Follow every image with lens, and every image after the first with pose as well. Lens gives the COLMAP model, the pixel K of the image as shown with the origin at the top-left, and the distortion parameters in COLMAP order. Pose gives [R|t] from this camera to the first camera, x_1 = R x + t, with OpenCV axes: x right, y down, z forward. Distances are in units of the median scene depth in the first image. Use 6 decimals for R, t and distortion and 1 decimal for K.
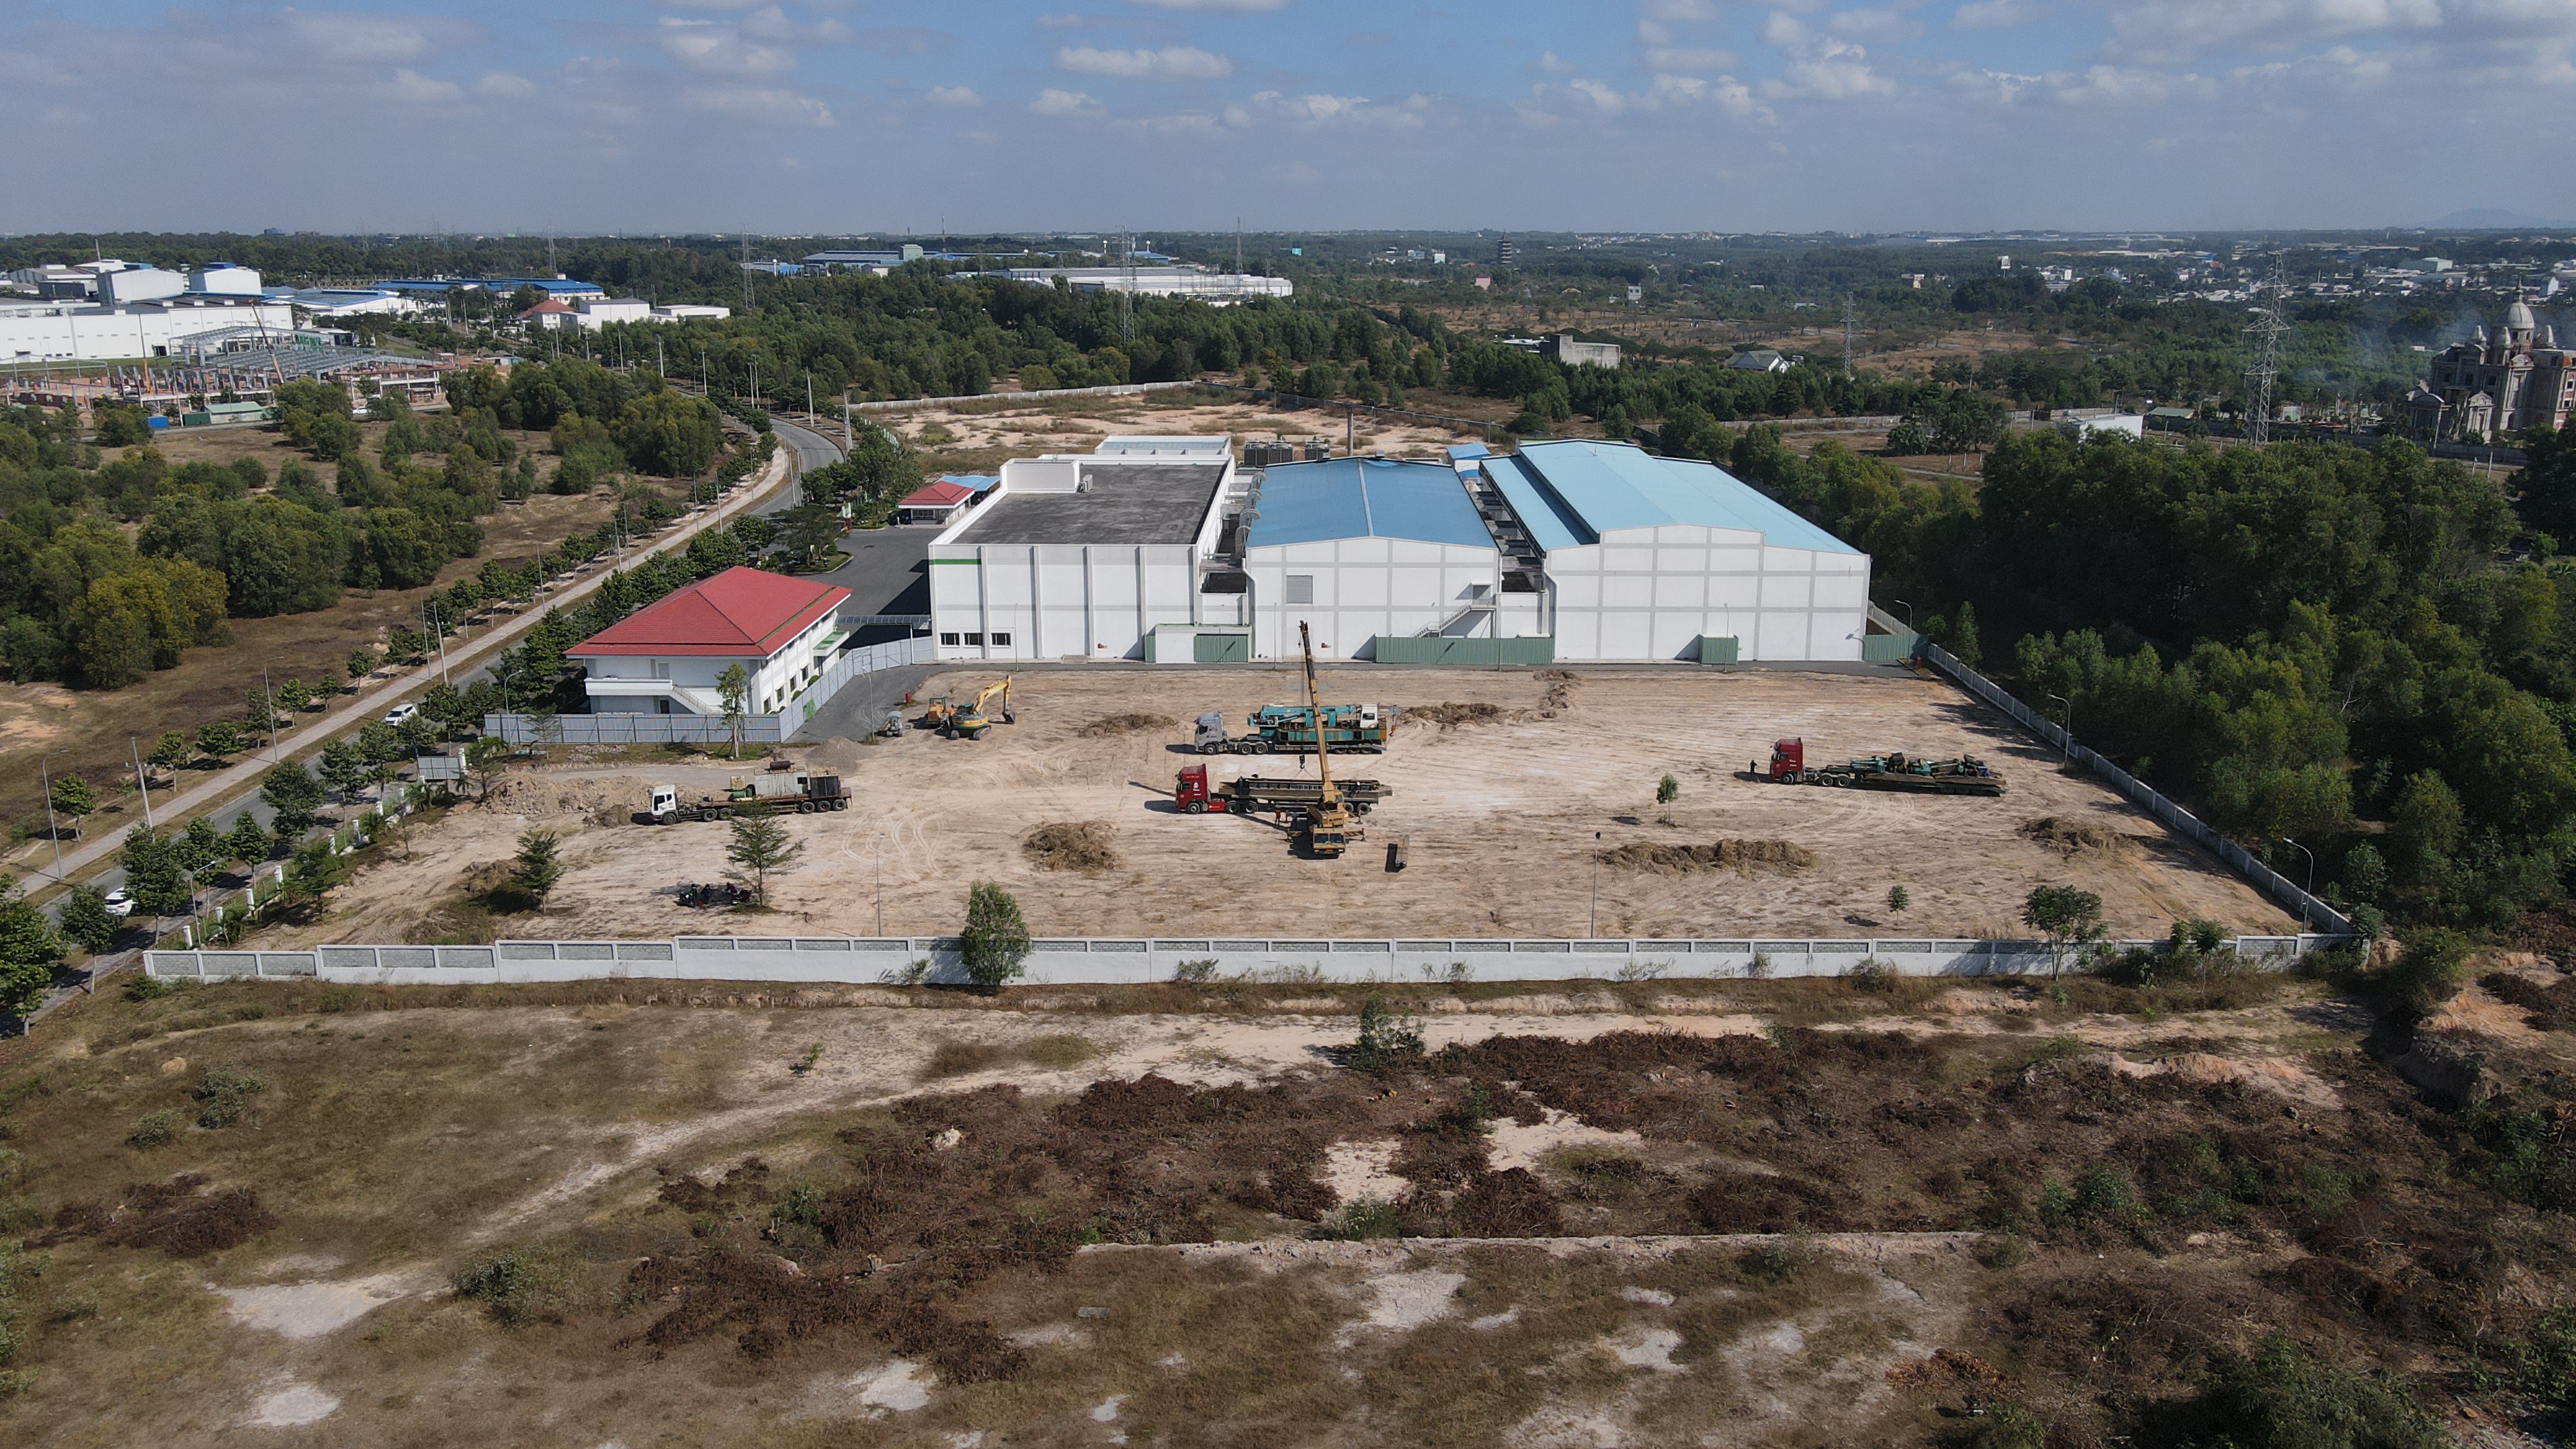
lens RADIAL K [[1897.6, 0, 1295.6], [0, 1897.6, 727.7], [0, 0, 1]] dist [-0.002257, 0.031147]
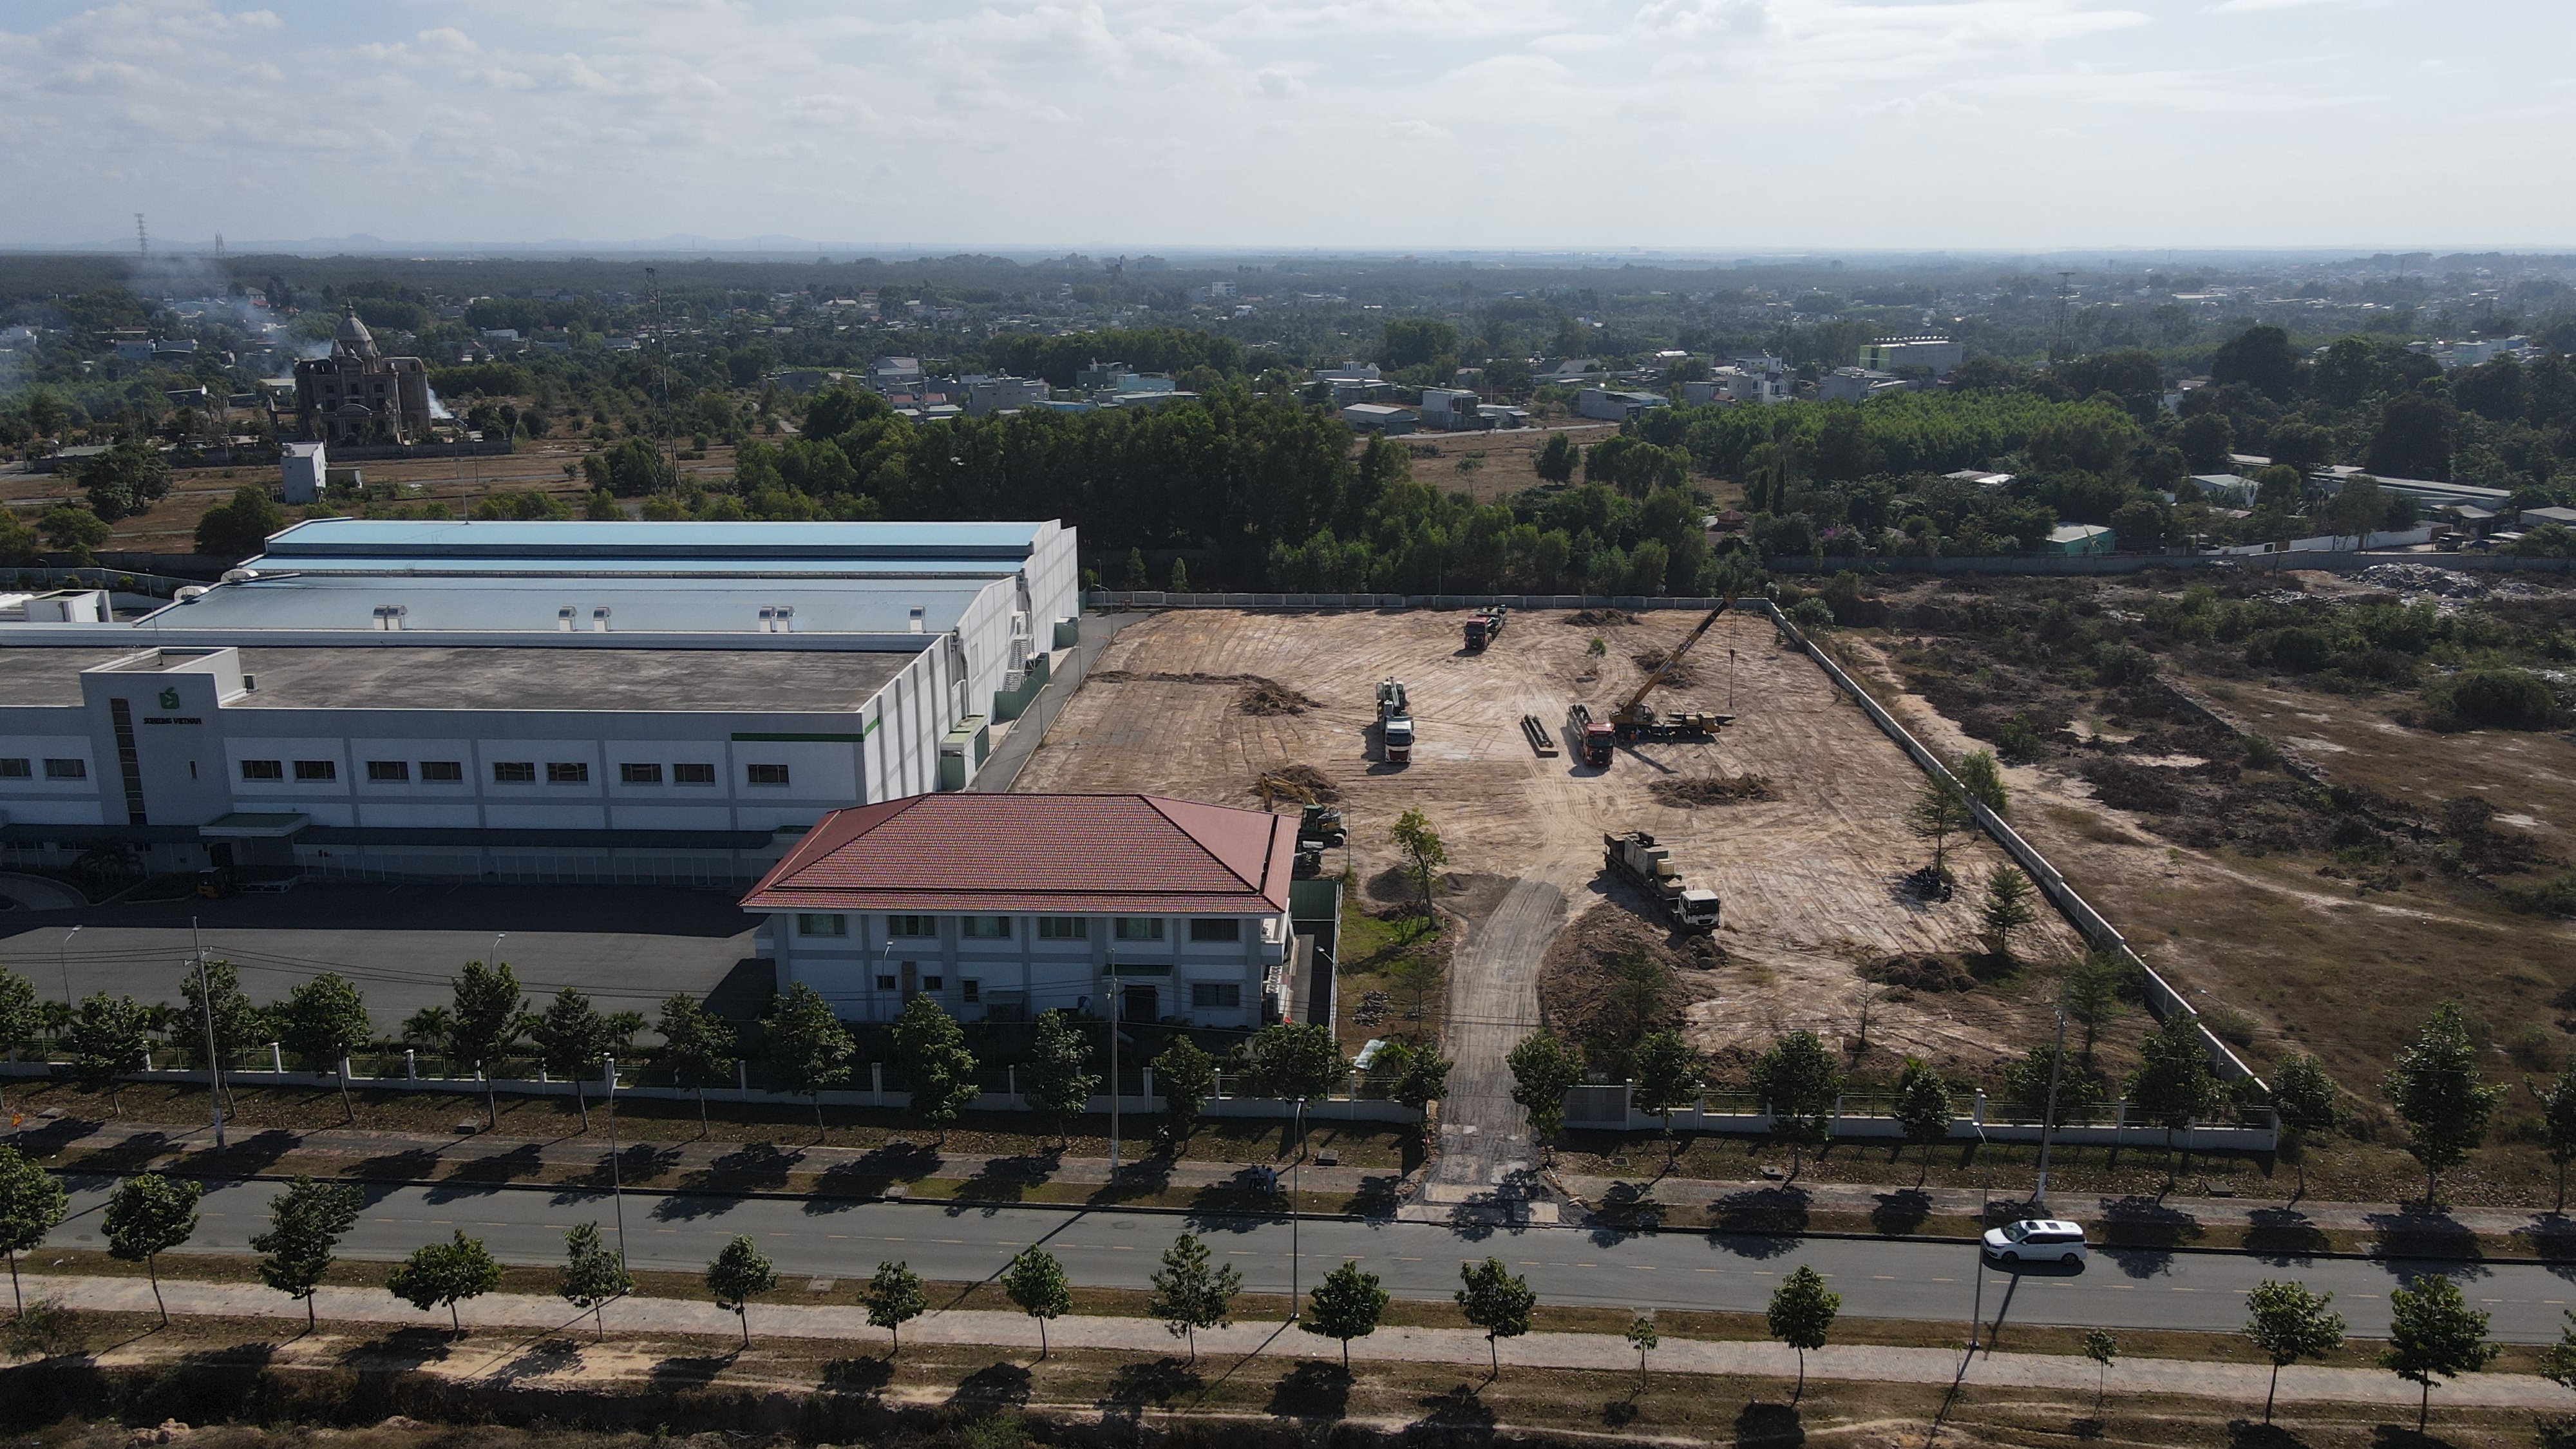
lens RADIAL K [[1897.6, 0, 1295.6], [0, 1897.6, 727.7], [0, 0, 1]] dist [-0.002257, 0.031147]
pose [[0.031171, -0.244868, 0.969055, -1.136790], [0.255951, 0.939155, 0.229080, -0.277979], [-0.966187, 0.240890, 0.091948, 1.065253]]
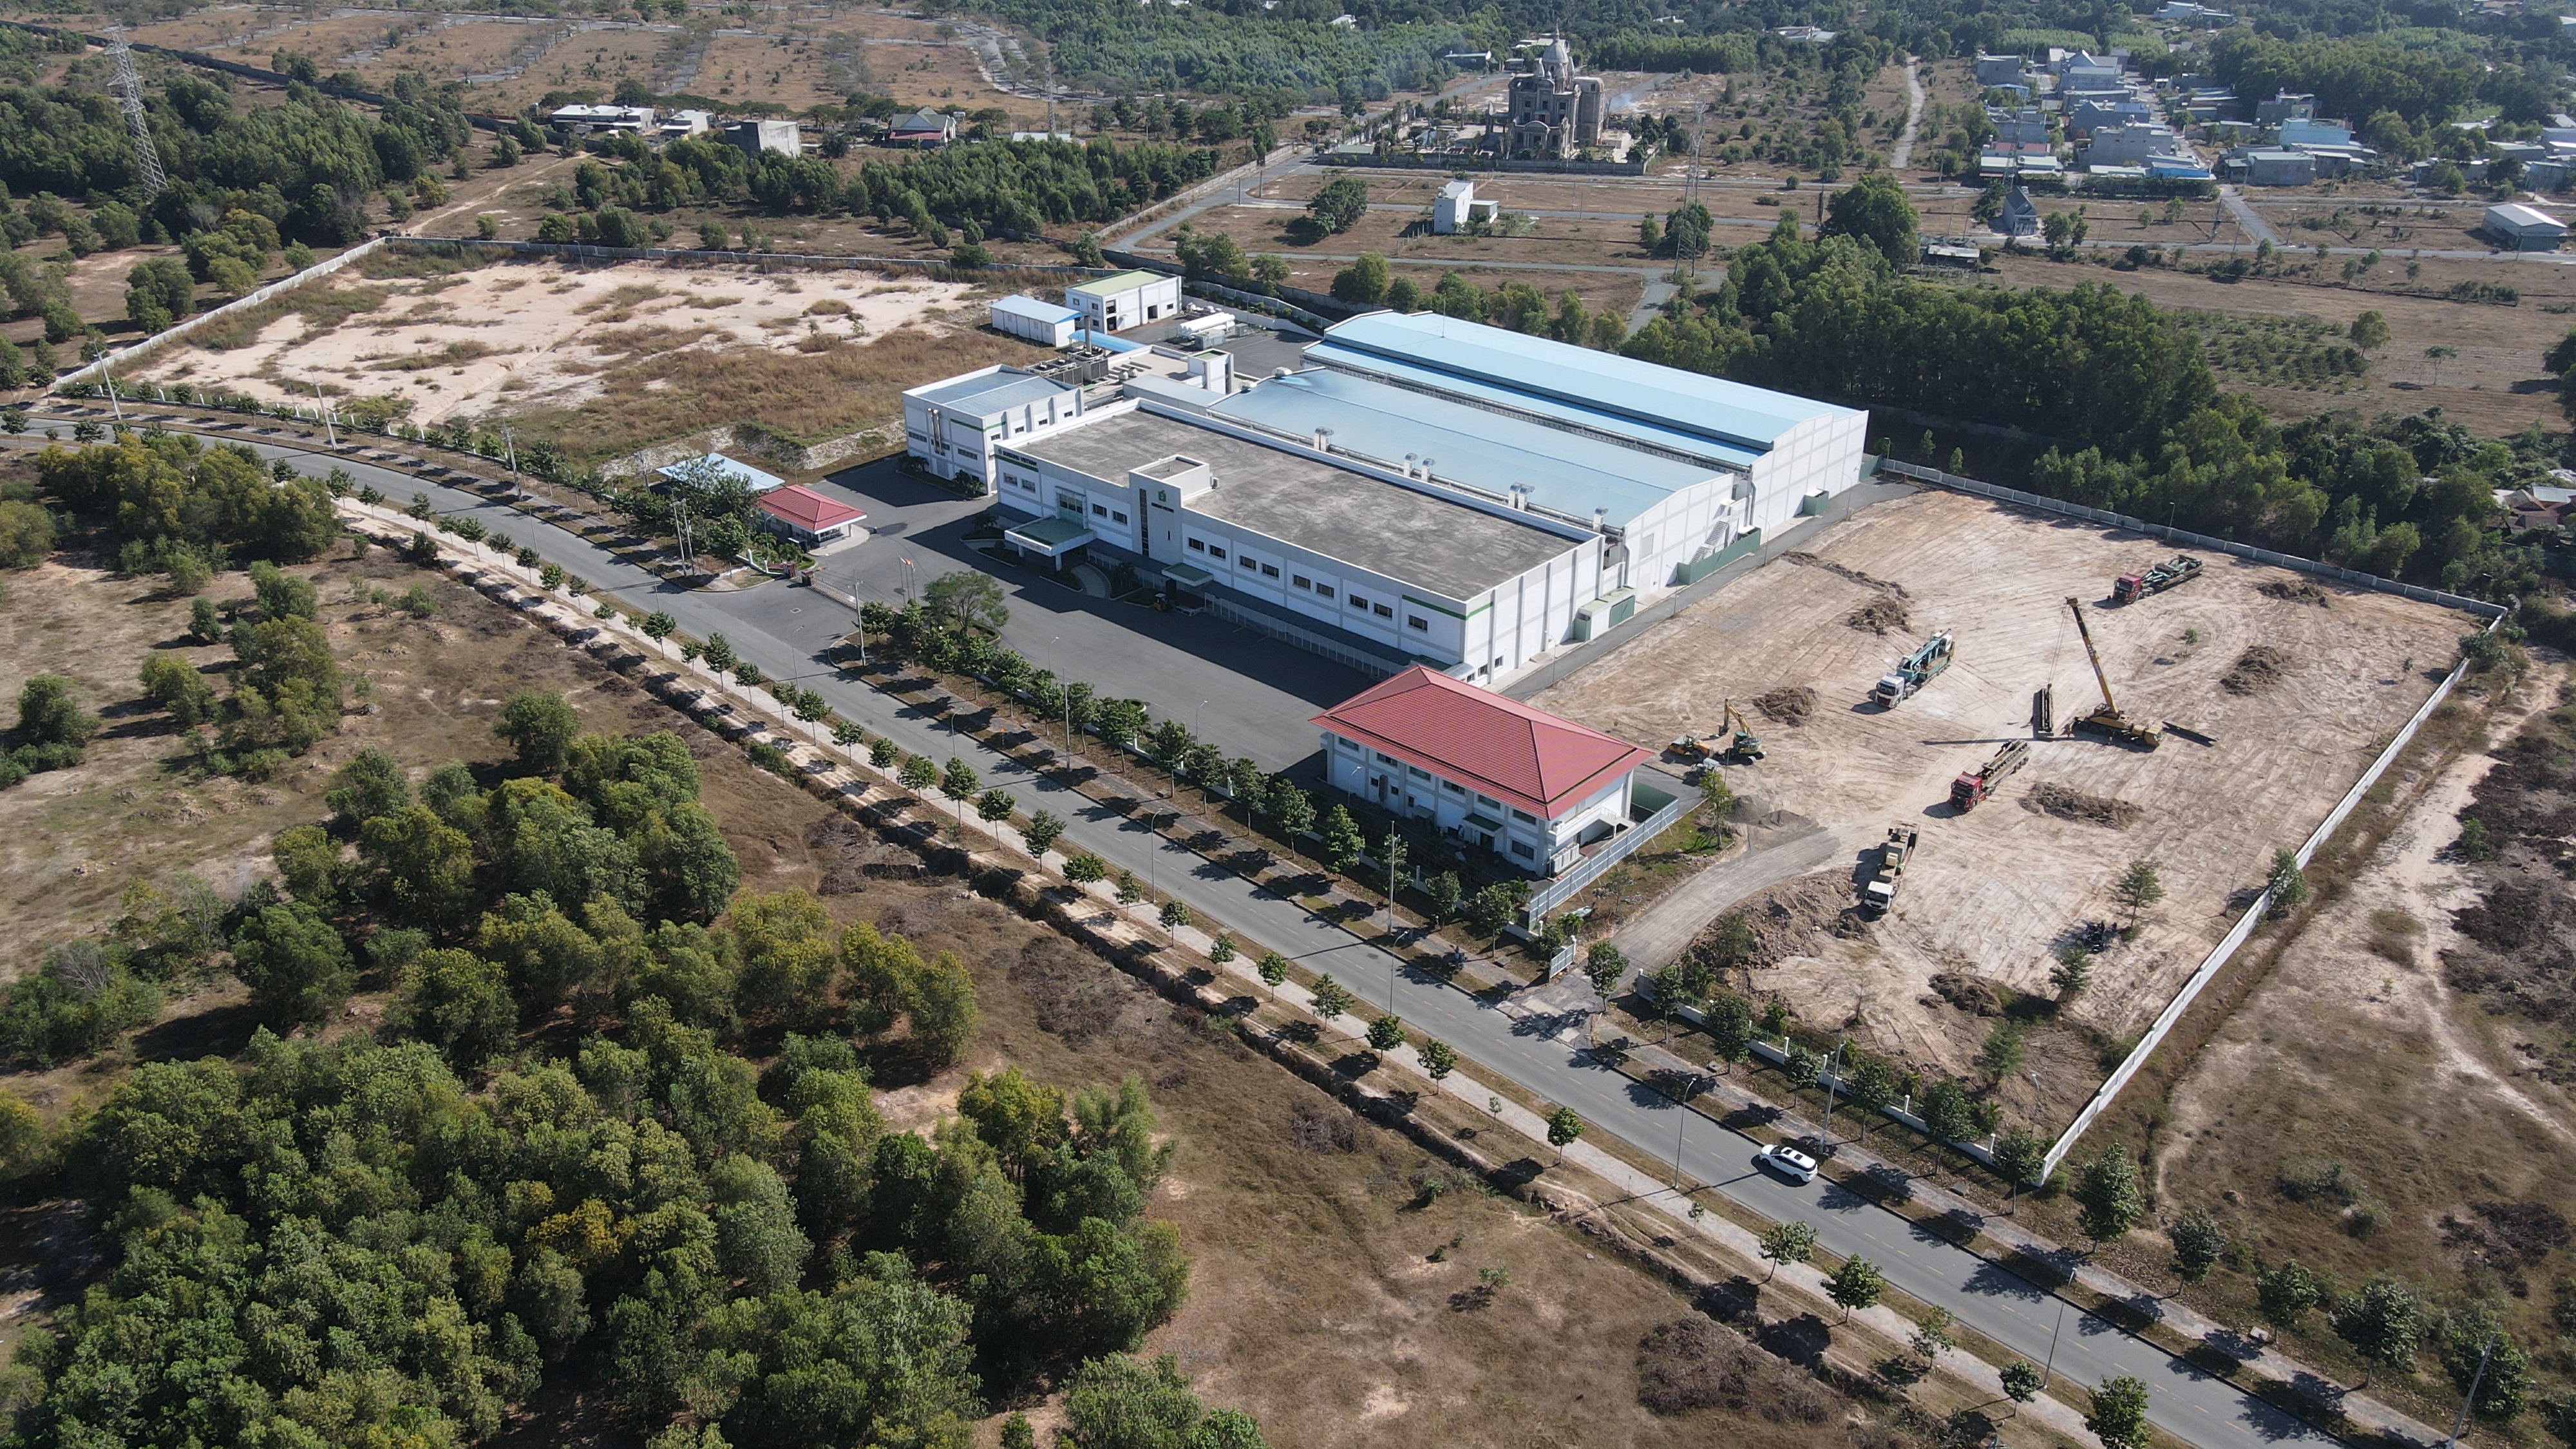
lens RADIAL K [[1897.6, 0, 1295.6], [0, 1897.6, 727.7], [0, 0, 1]] dist [-0.002257, 0.031147]
pose [[0.662379, -0.346949, 0.663988, -1.362025], [0.191401, 0.935257, 0.297757, -0.504548], [-0.724306, -0.070140, 0.685902, 0.425239]]
